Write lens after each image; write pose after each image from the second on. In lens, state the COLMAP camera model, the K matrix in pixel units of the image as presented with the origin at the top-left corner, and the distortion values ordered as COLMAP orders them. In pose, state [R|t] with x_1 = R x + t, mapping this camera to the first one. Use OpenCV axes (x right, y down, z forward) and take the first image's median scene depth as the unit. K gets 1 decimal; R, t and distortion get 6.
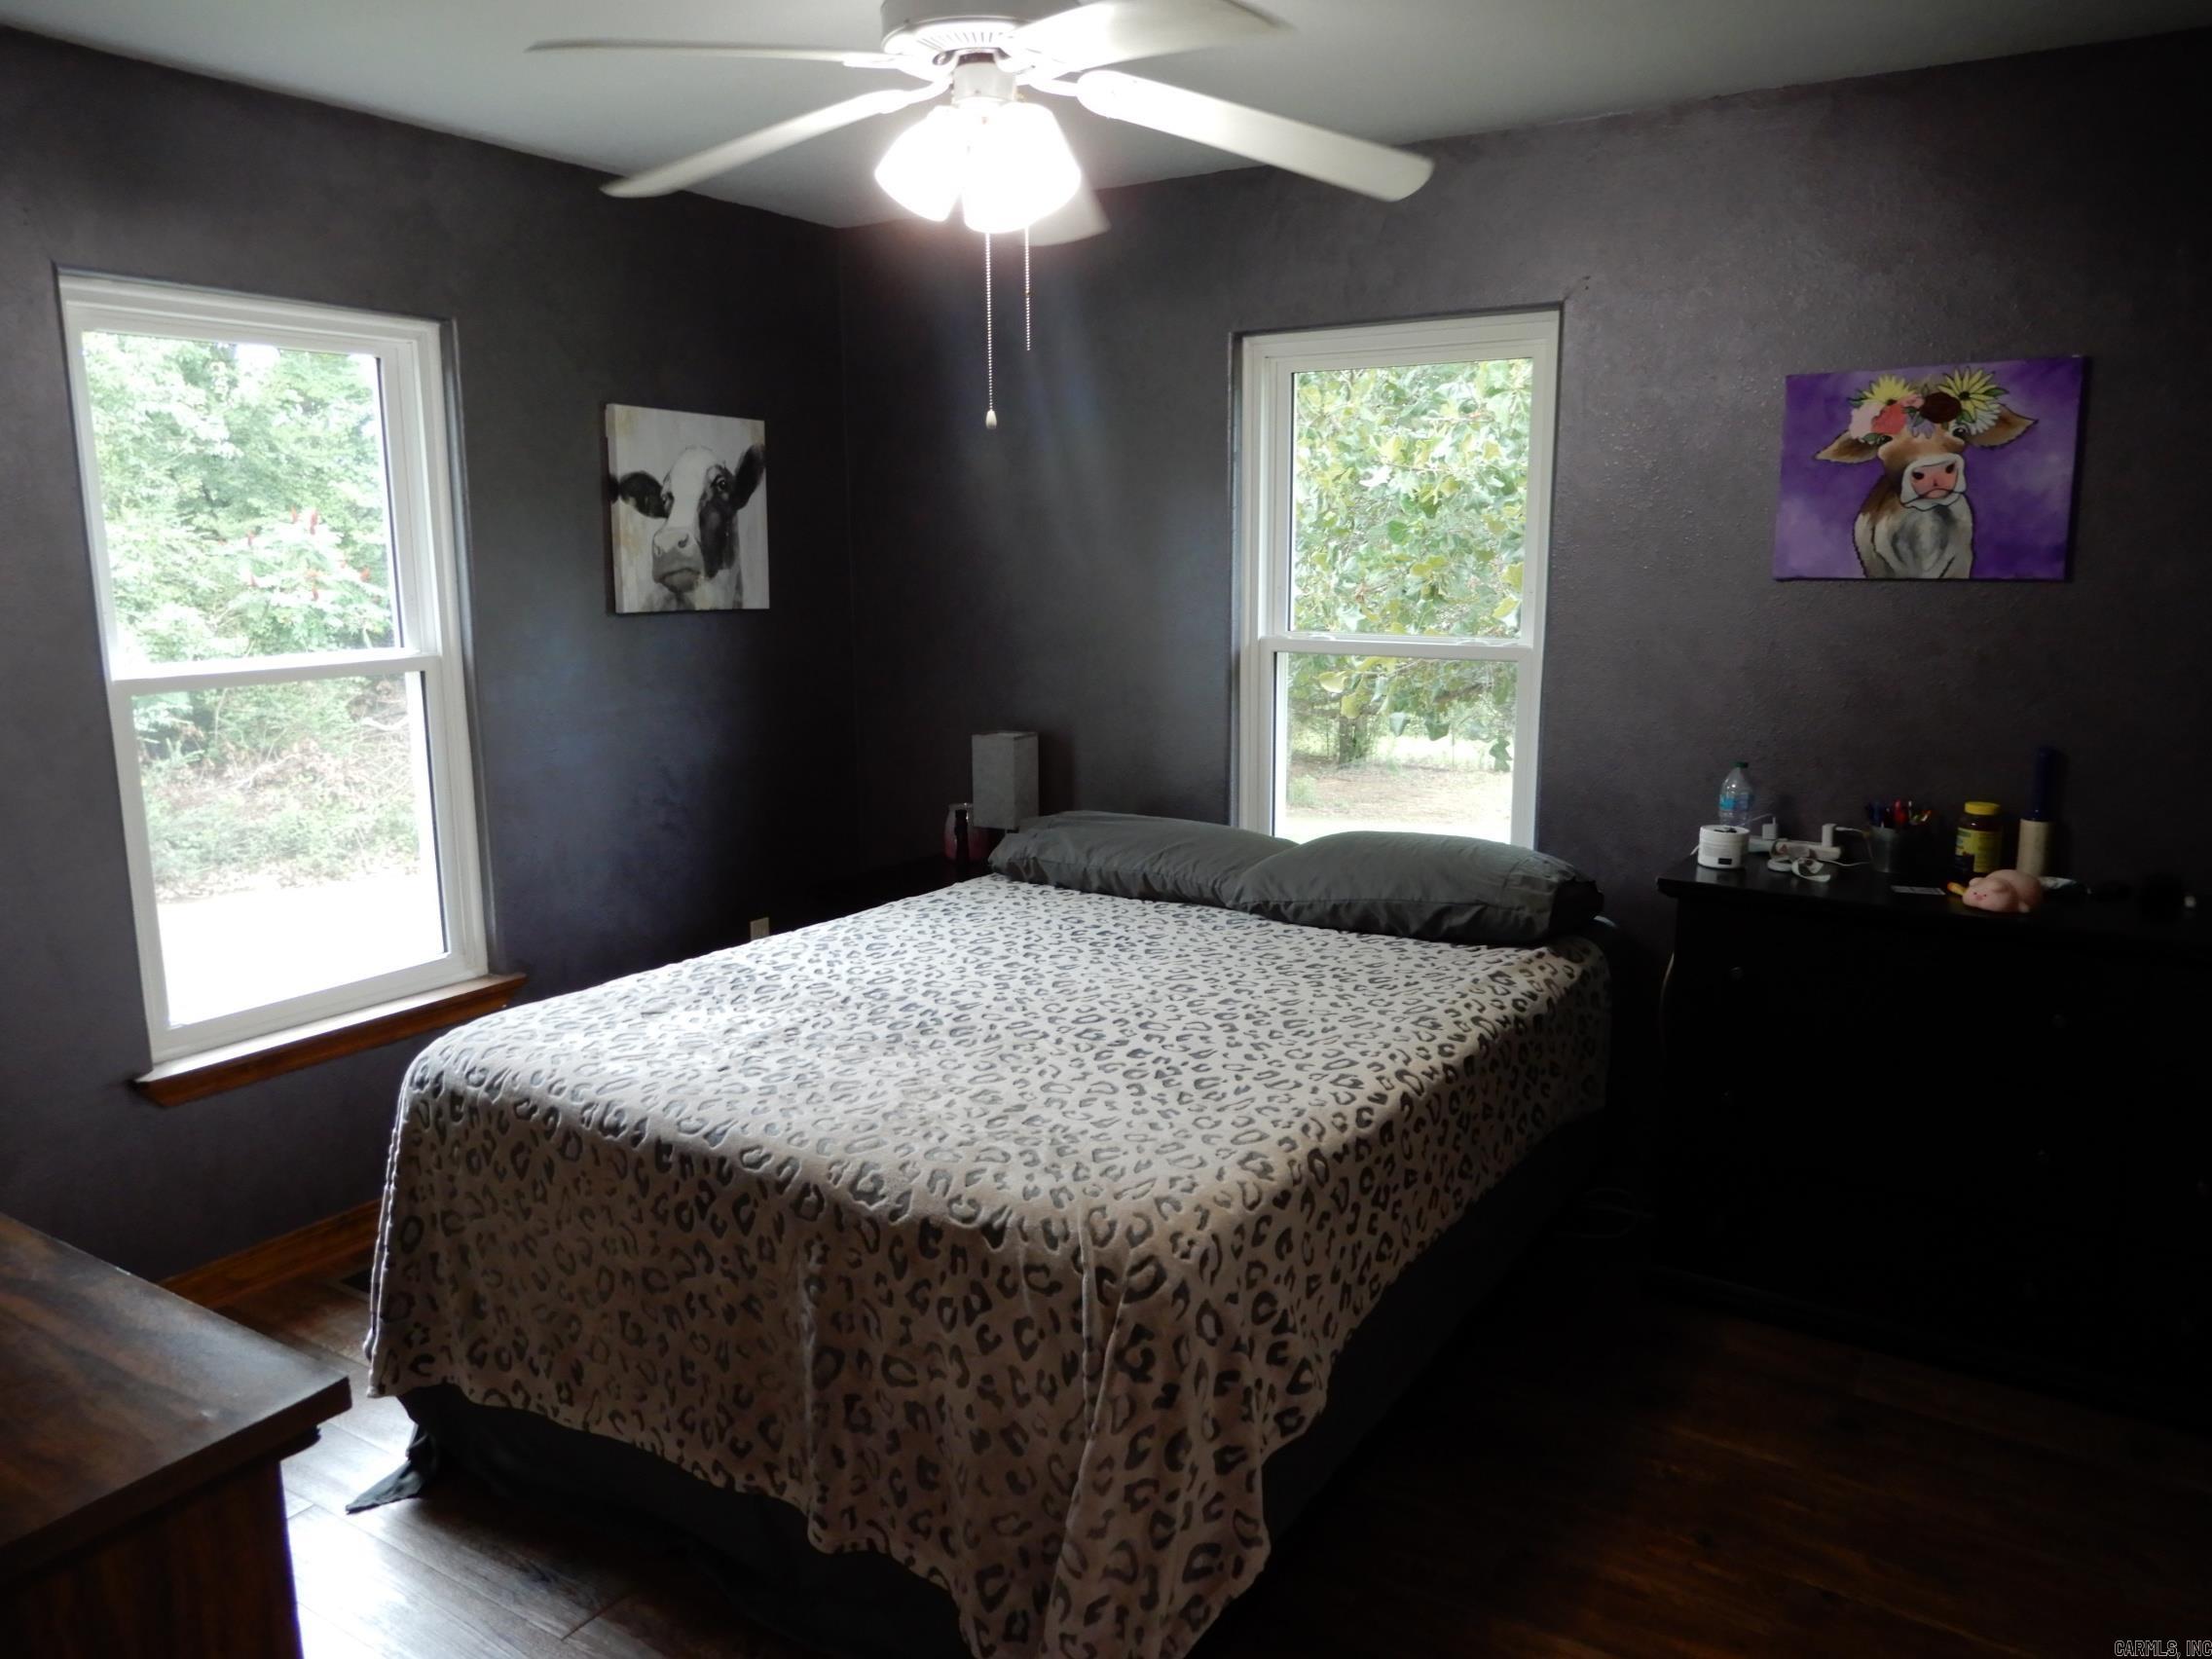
lens RADIAL K [[1571.8, 0, 1107.8], [0, 1571.8, 814.6], [0, 0, 1]] dist [0.026926, -0.012145]
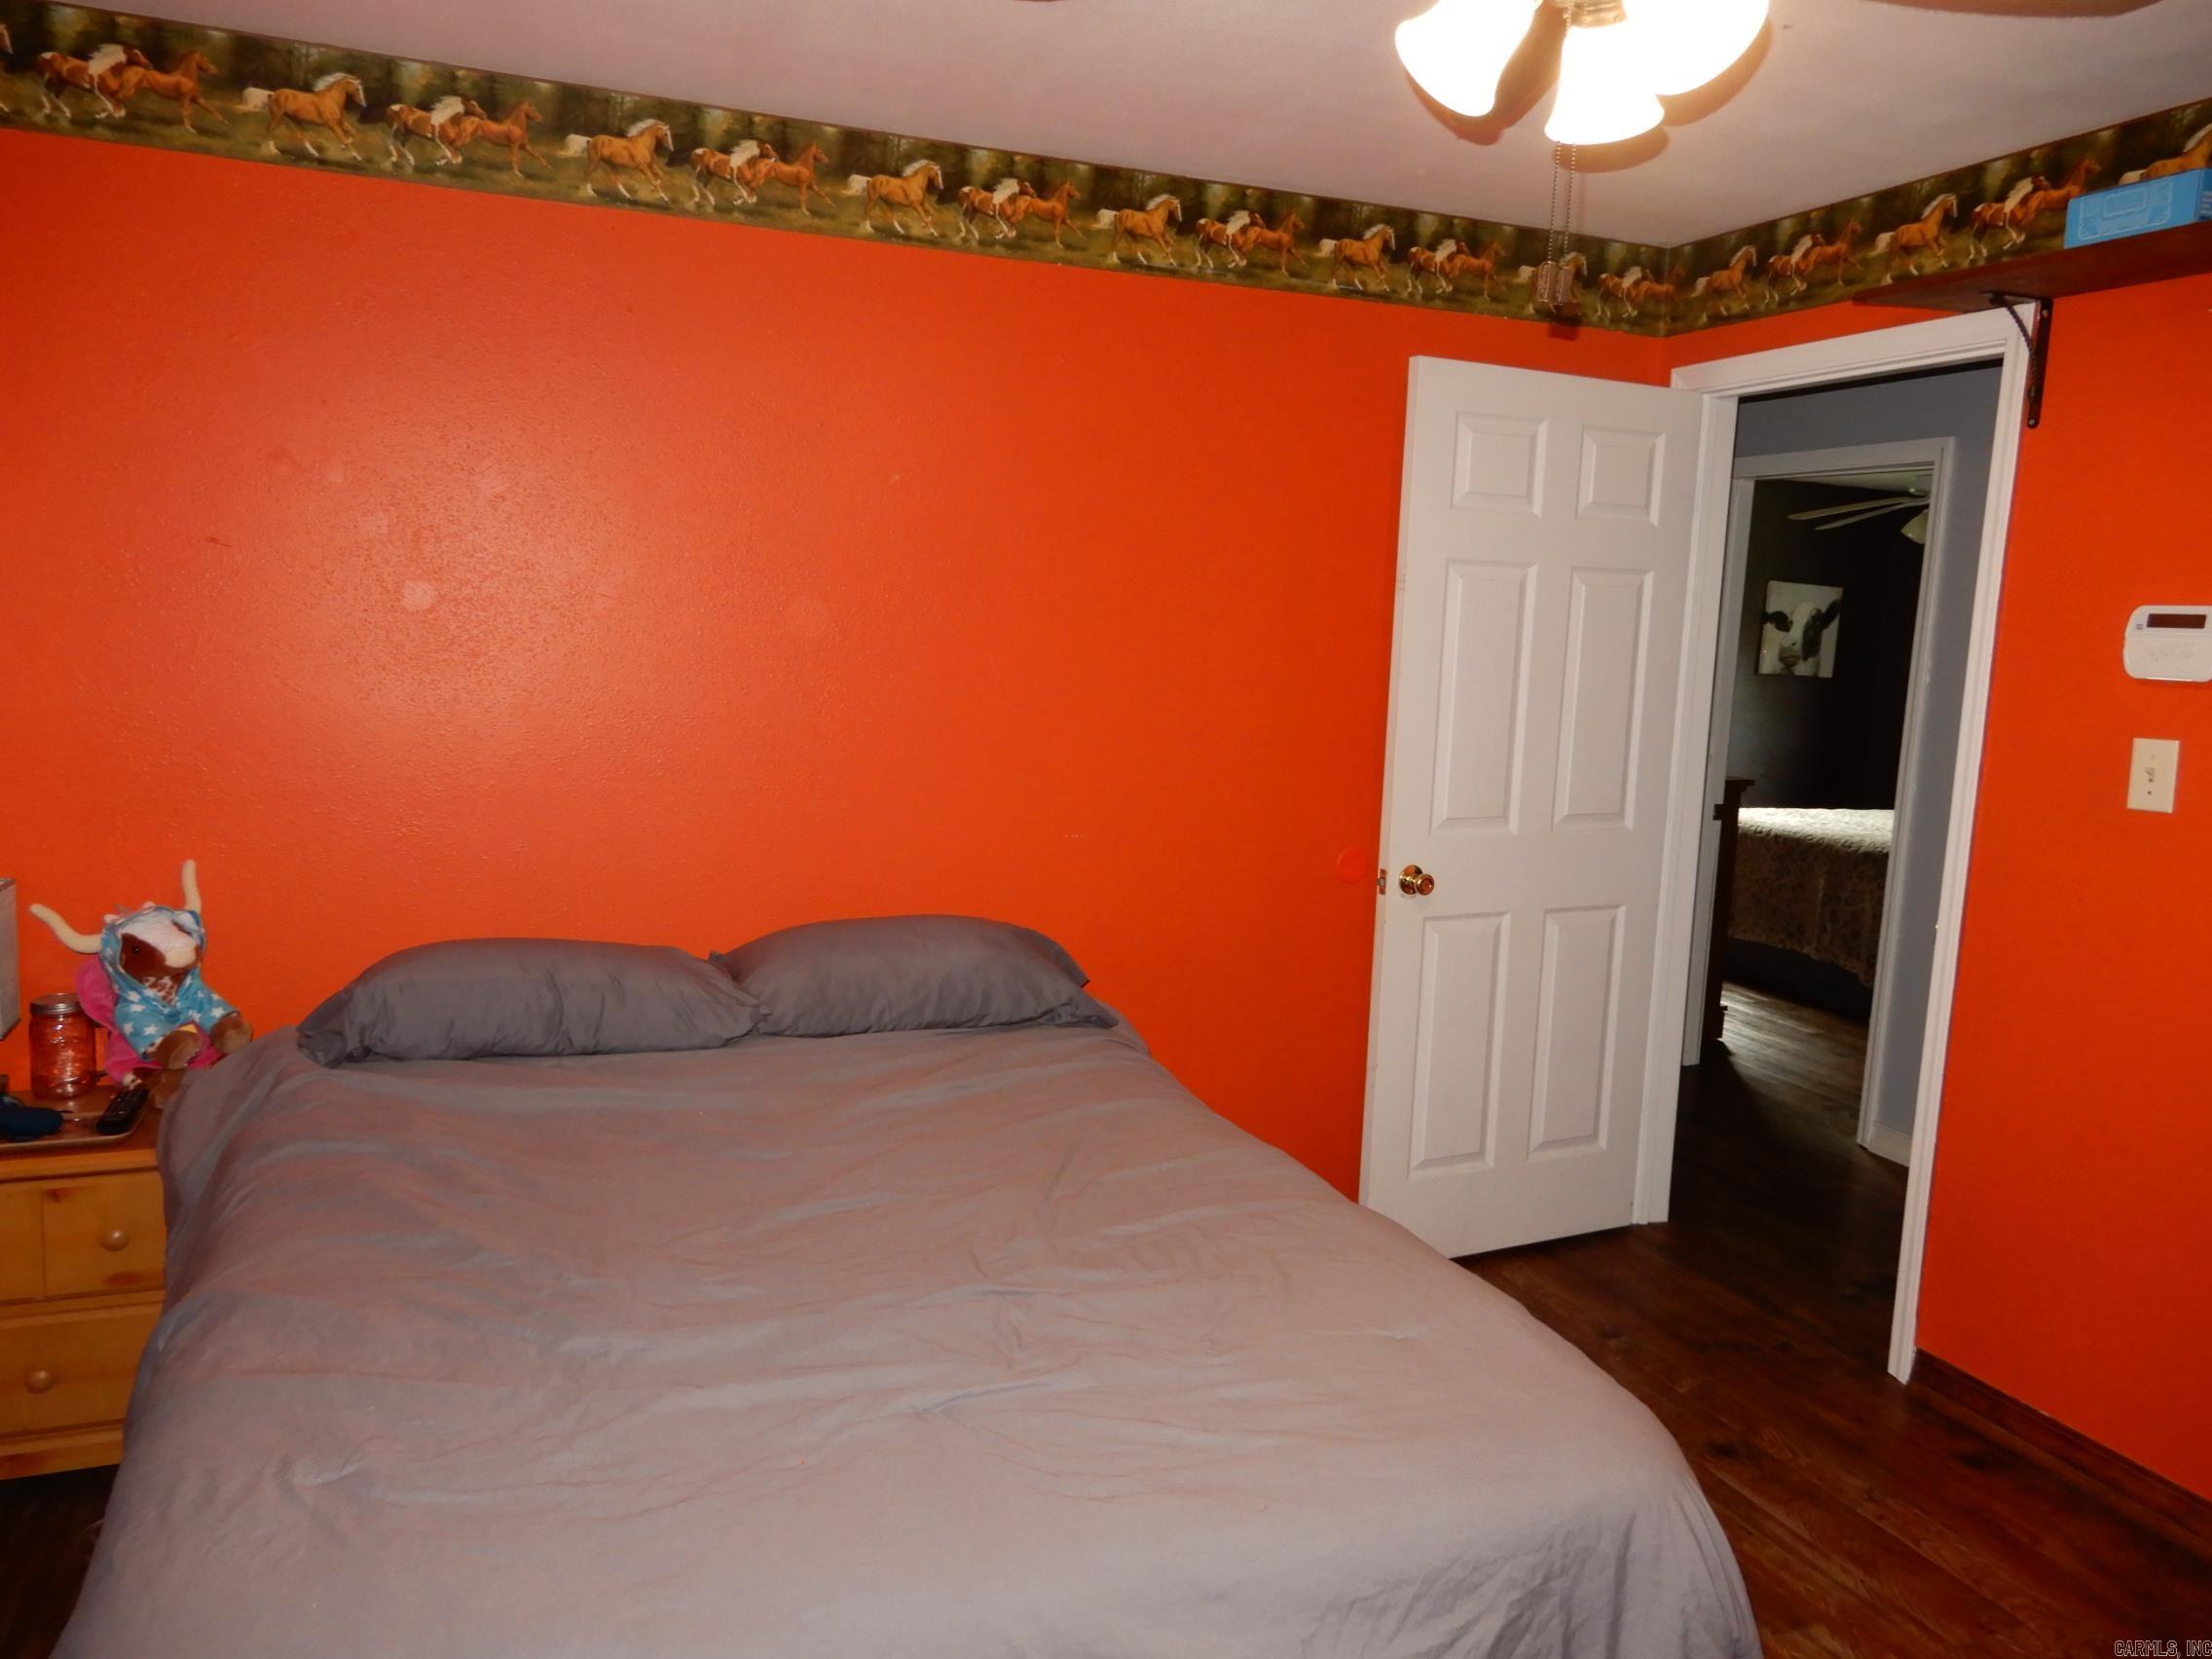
lens RADIAL K [[1571.8, 0, 1104.4], [0, 1571.8, 824.0], [0, 0, 1]] dist [0.026926, -0.012145]
pose [[0.810148, 0.126560, -0.572401, 0.268646], [-0.157846, 0.987451, -0.005079, 0.265119], [0.564575, 0.094466, 0.819958, -1.472576]]
